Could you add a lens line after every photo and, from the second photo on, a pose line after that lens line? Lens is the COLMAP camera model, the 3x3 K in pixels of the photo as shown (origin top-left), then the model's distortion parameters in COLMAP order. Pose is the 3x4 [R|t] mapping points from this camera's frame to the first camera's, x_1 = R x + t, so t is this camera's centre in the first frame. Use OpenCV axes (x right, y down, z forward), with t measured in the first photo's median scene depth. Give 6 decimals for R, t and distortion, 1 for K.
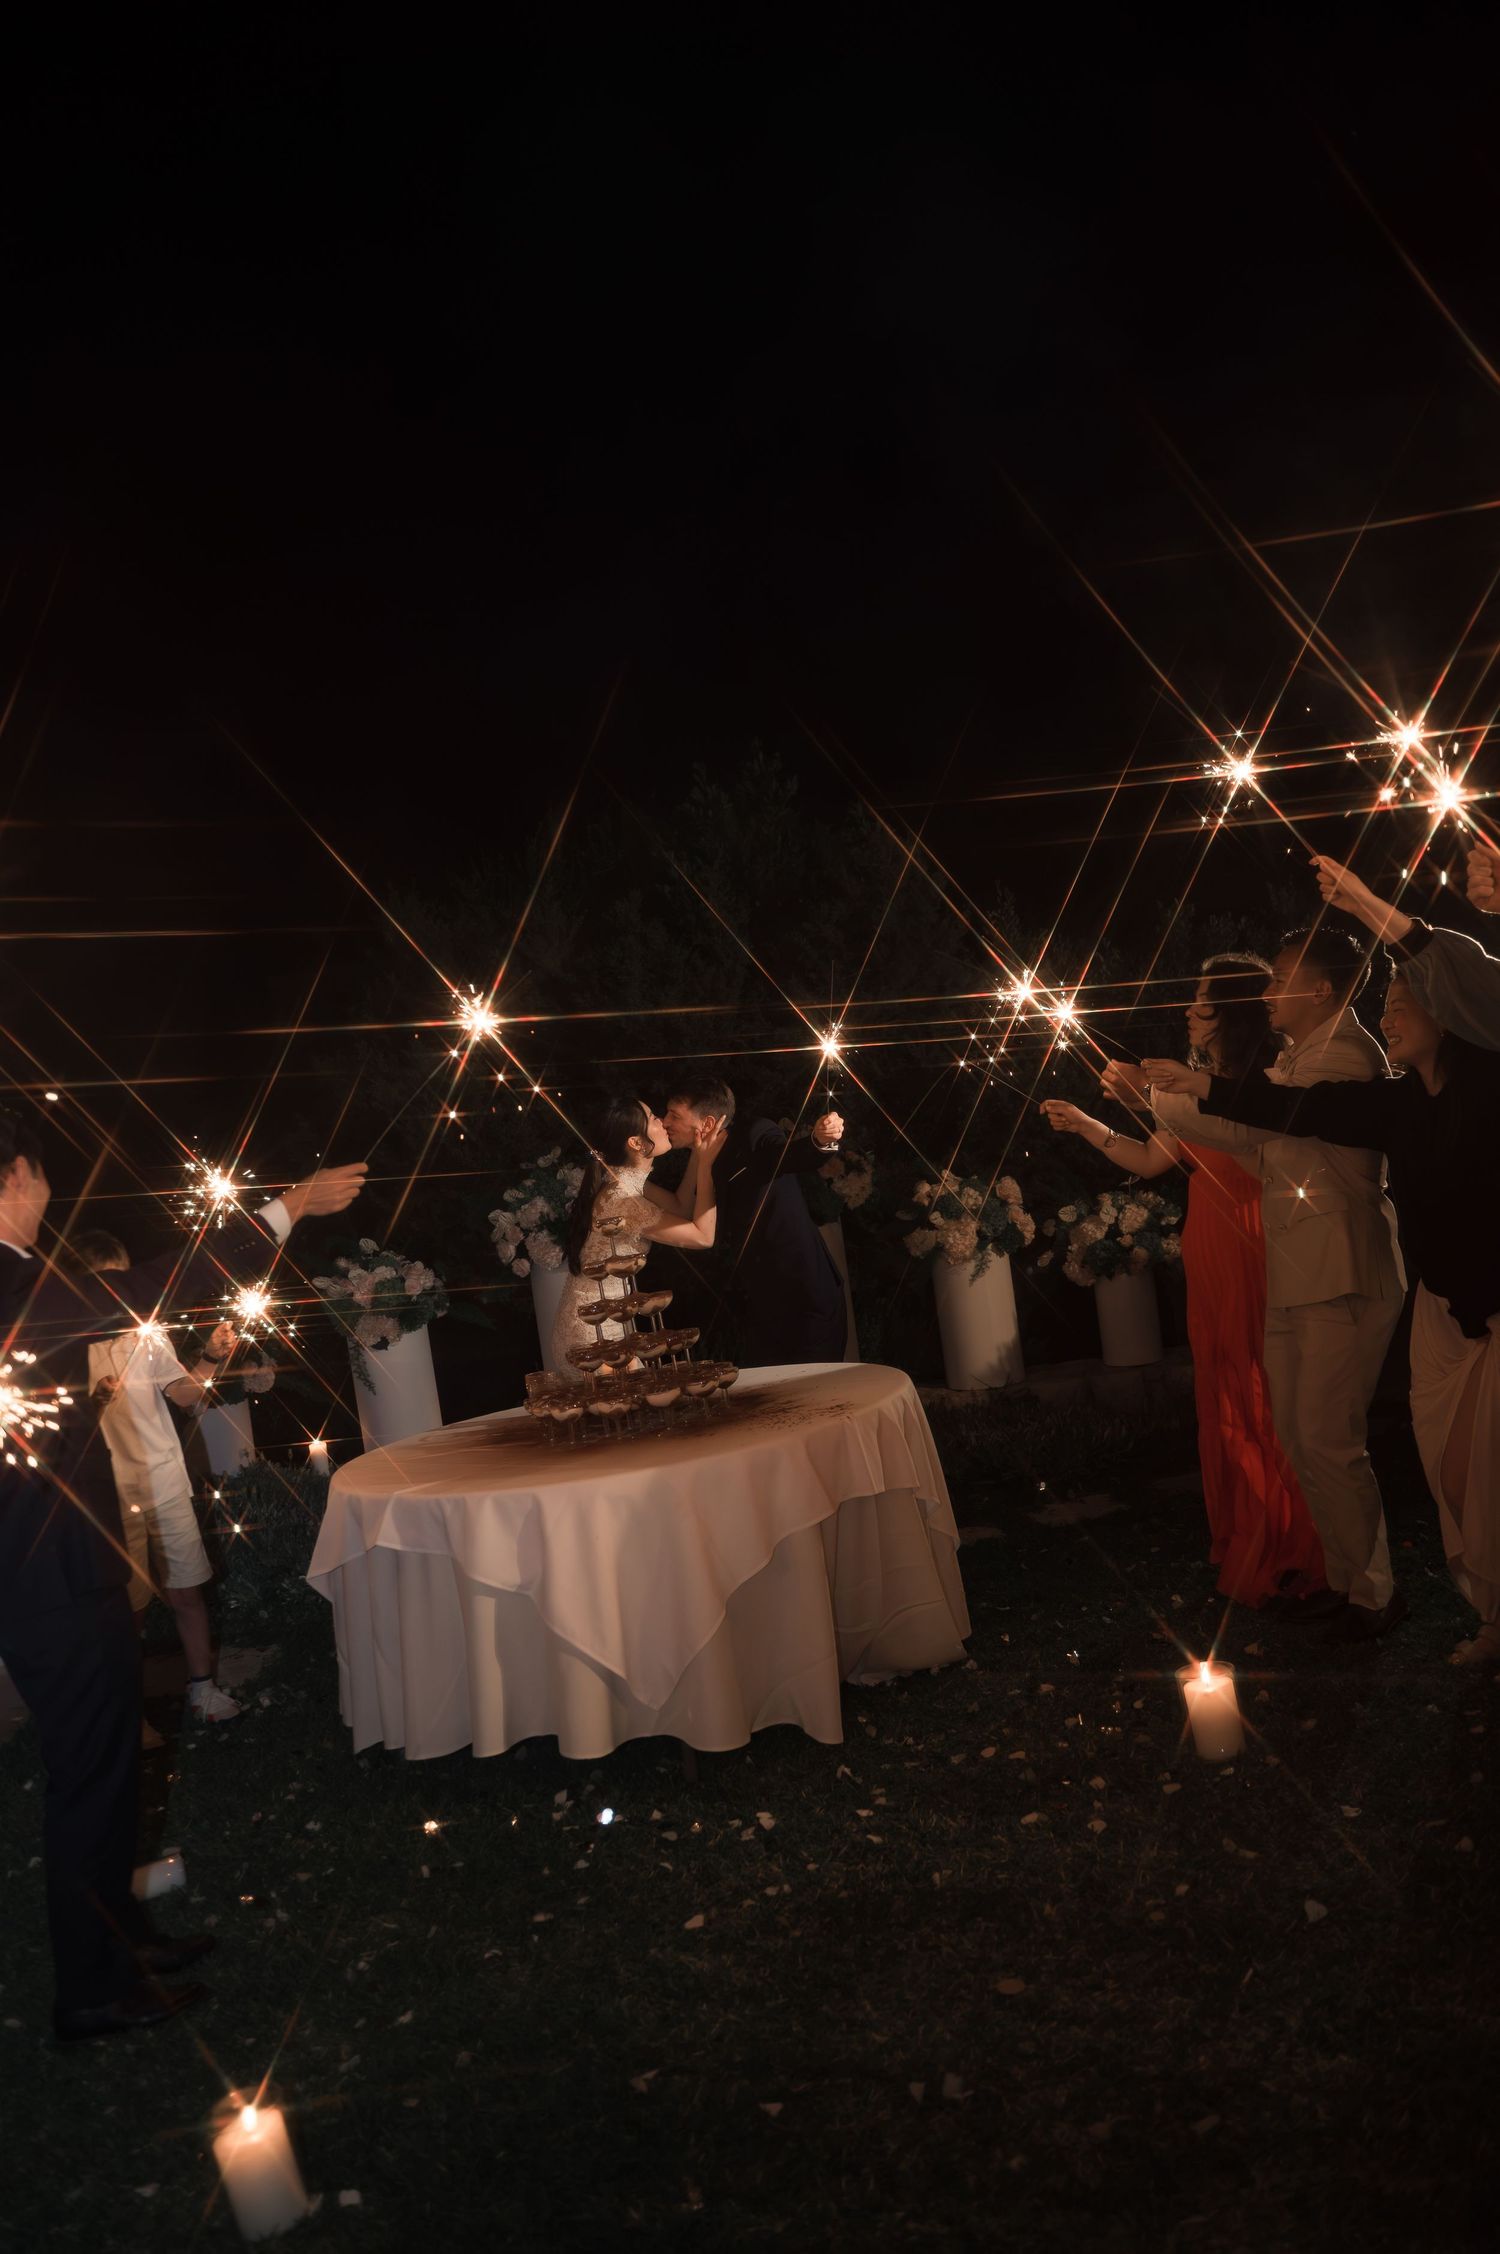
lens RADIAL K [[1785.5, 0, 749.5], [0, 1785.5, 1135.4], [0, 0, 1]] dist [-0.001803, -0.001264]
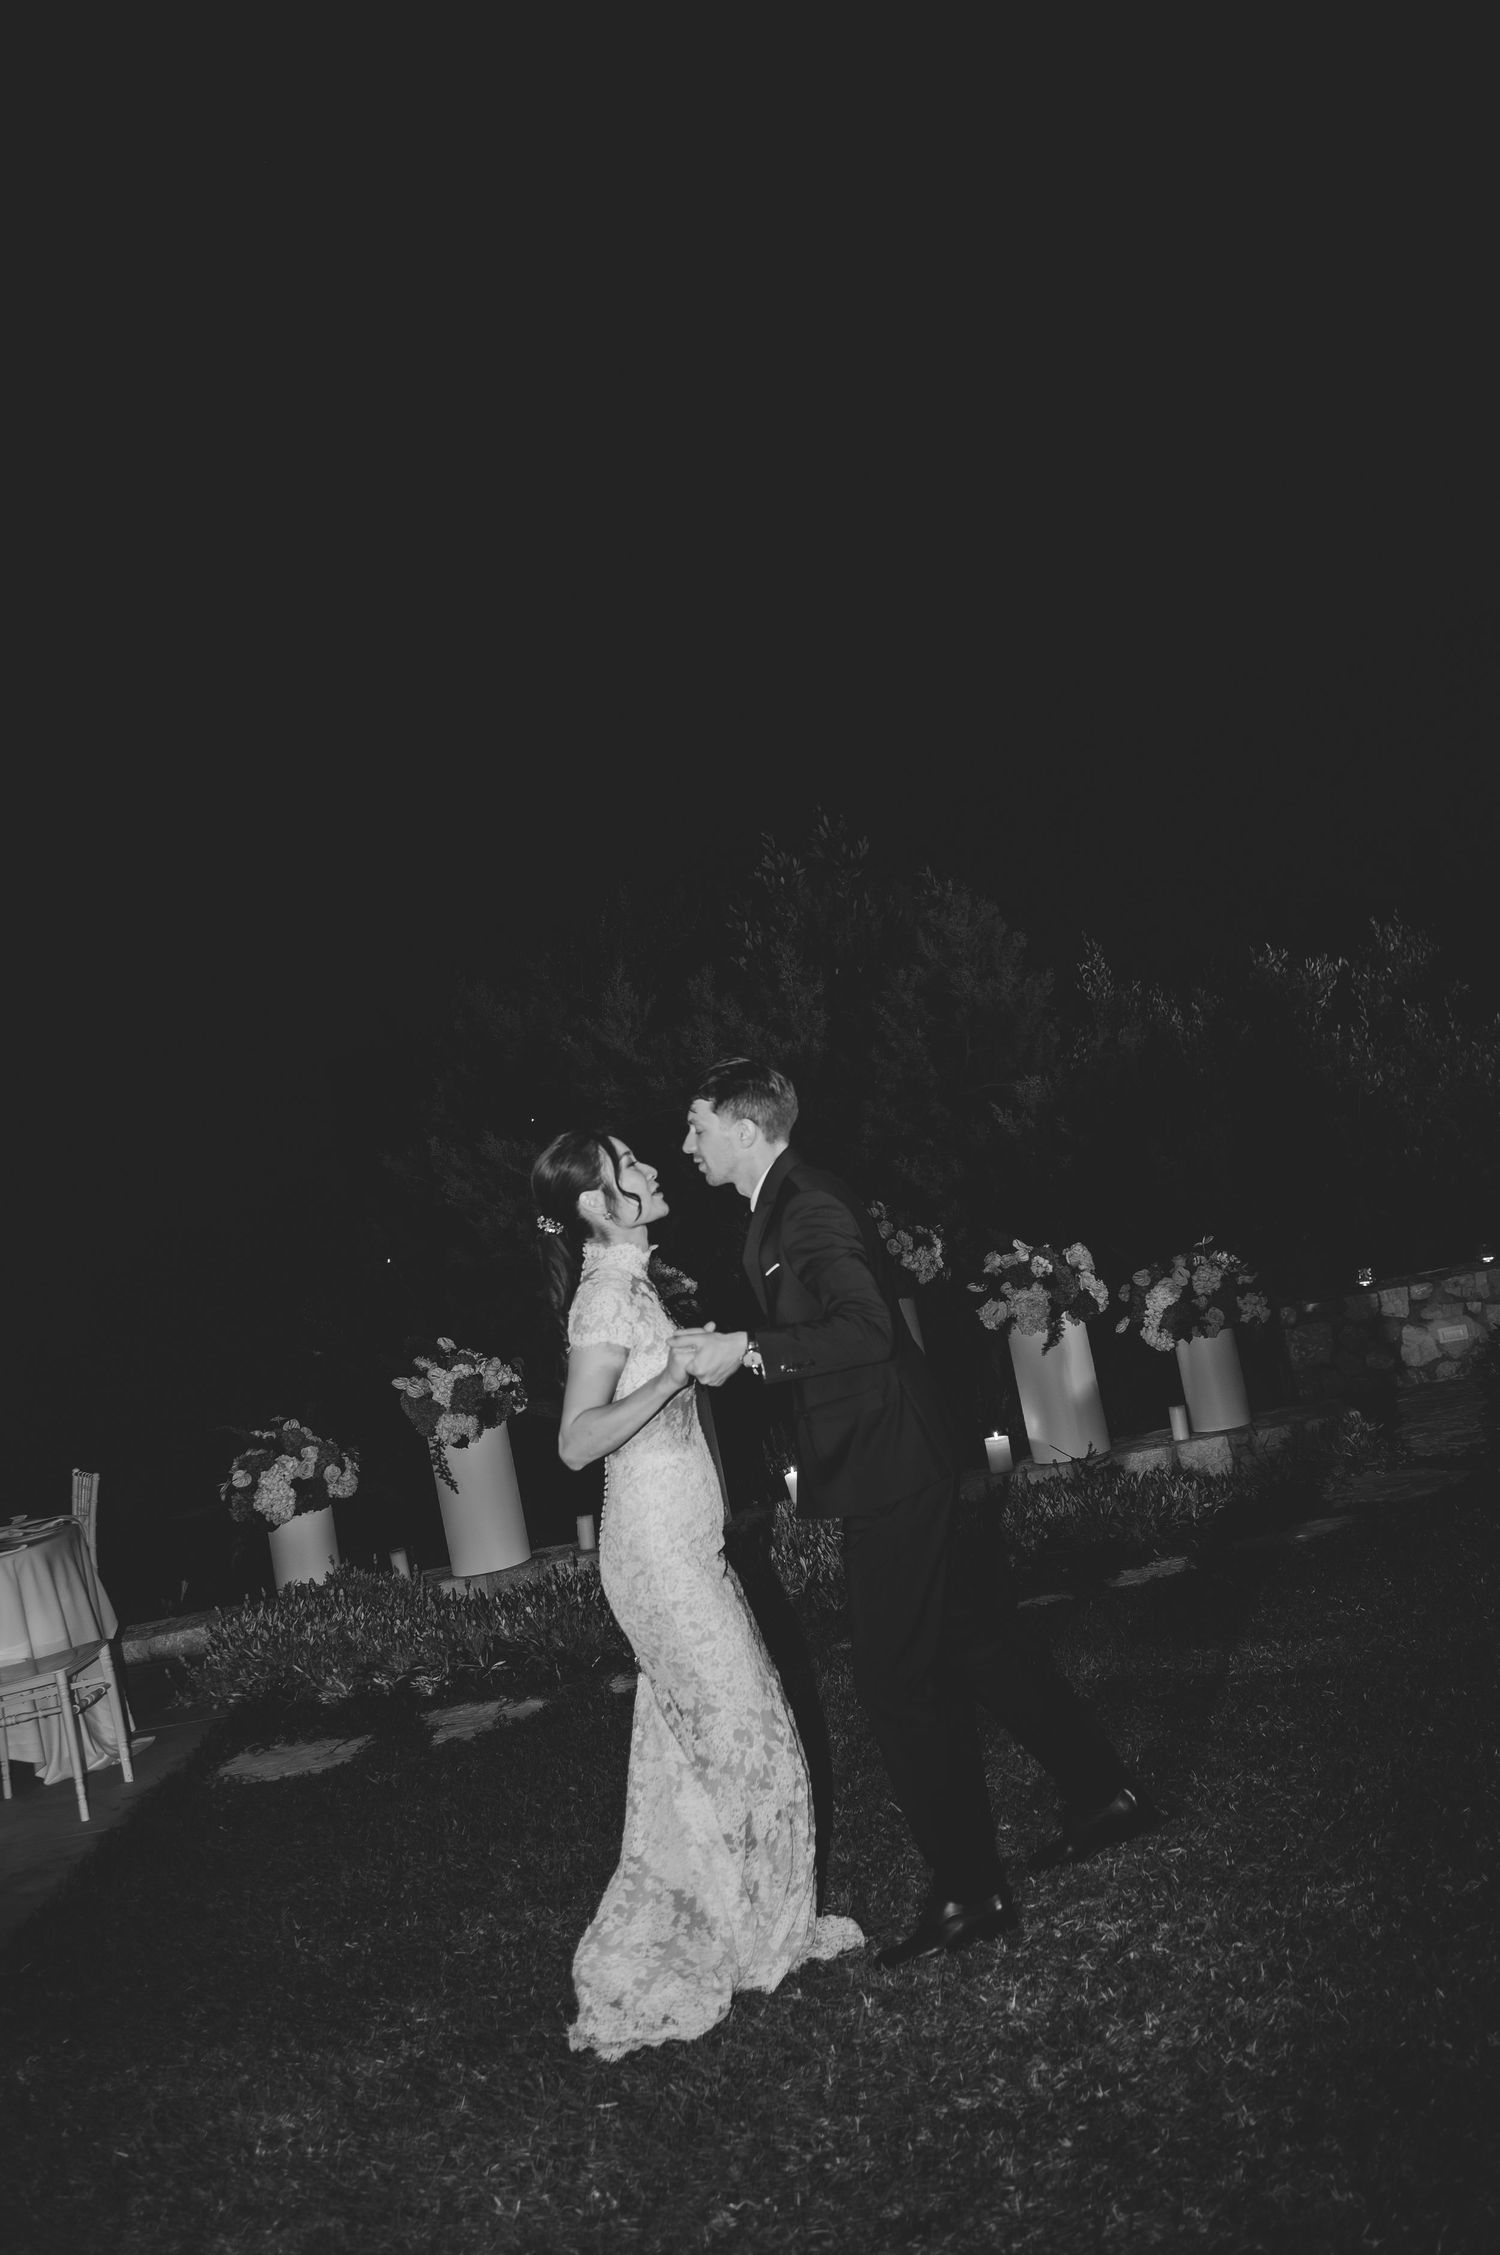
lens RADIAL K [[2055.9, 0, 760.4], [0, 2055.9, 966.2], [0, 0, 1]] dist [0.005619, -0.009164]
pose [[0.996937, -0.057860, -0.052625, 0.037867], [0.051083, 0.991205, -0.122078, 0.000806], [0.059225, 0.119016, 0.991124, -0.169727]]
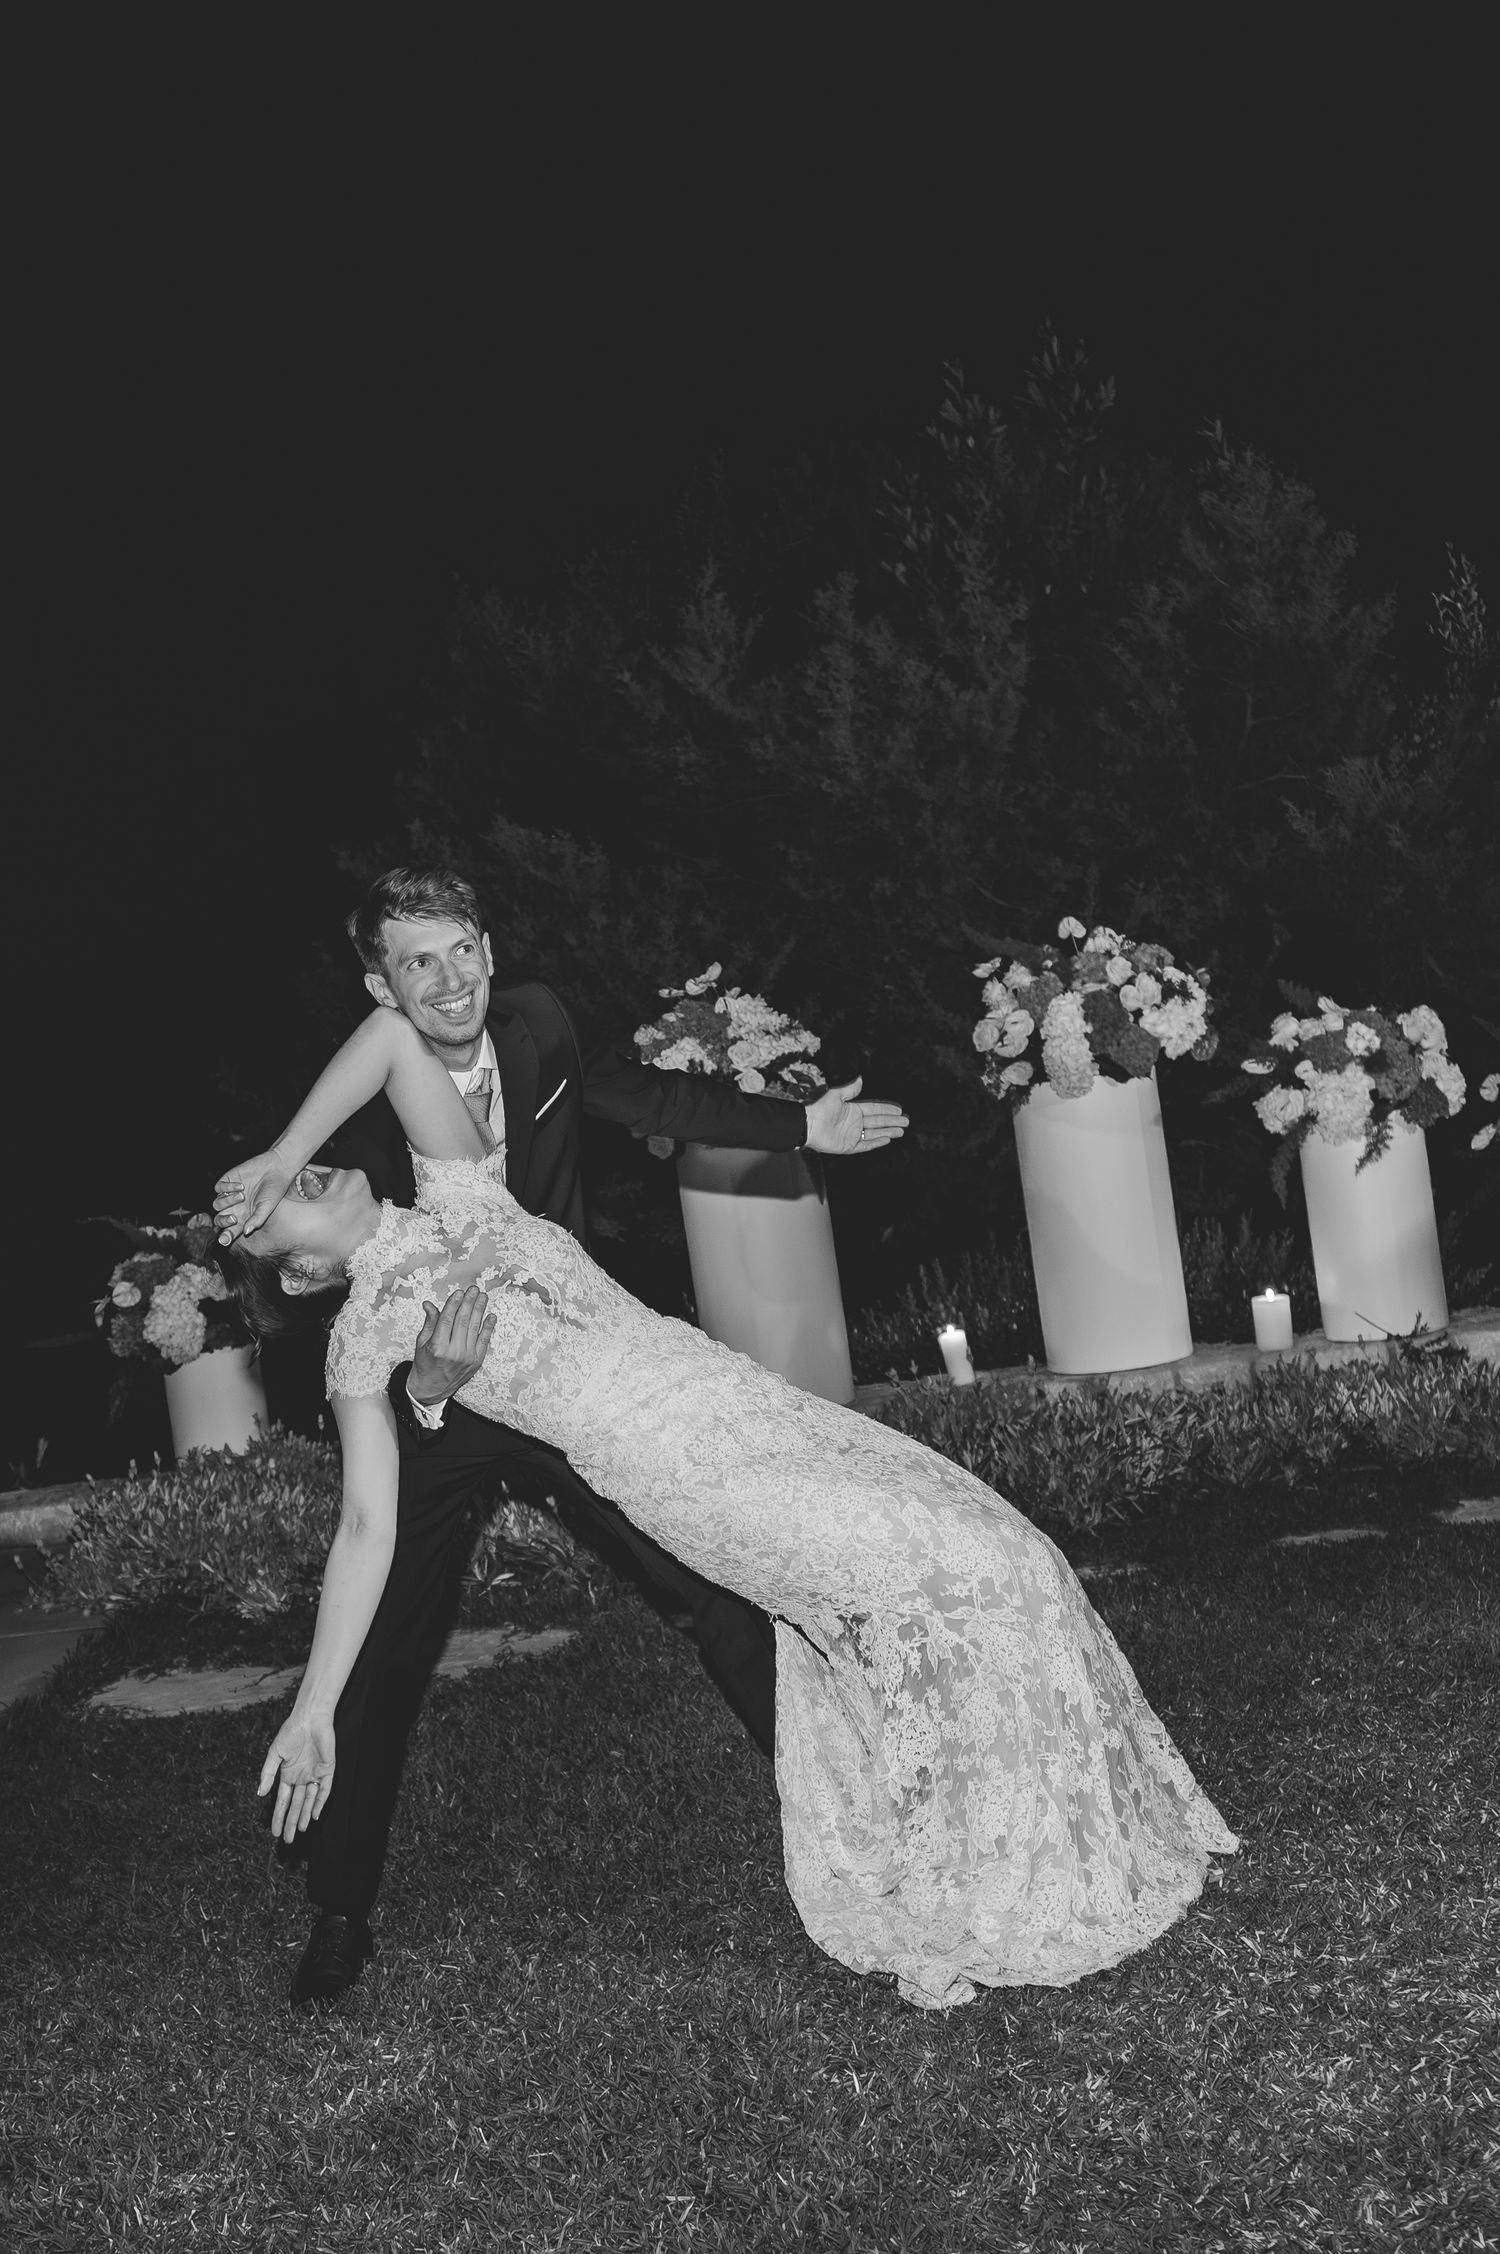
lens RADIAL K [[3053.5, 0, 631.1], [0, 3053.5, 1183.2], [0, 0, 1]] dist [0.004440, 0.006879]
pose [[0.990143, 0.005066, -0.139970, 0.018833], [0.002890, 0.998394, 0.056576, 0.023838], [0.140032, -0.056423, 0.988538, -0.115114]]
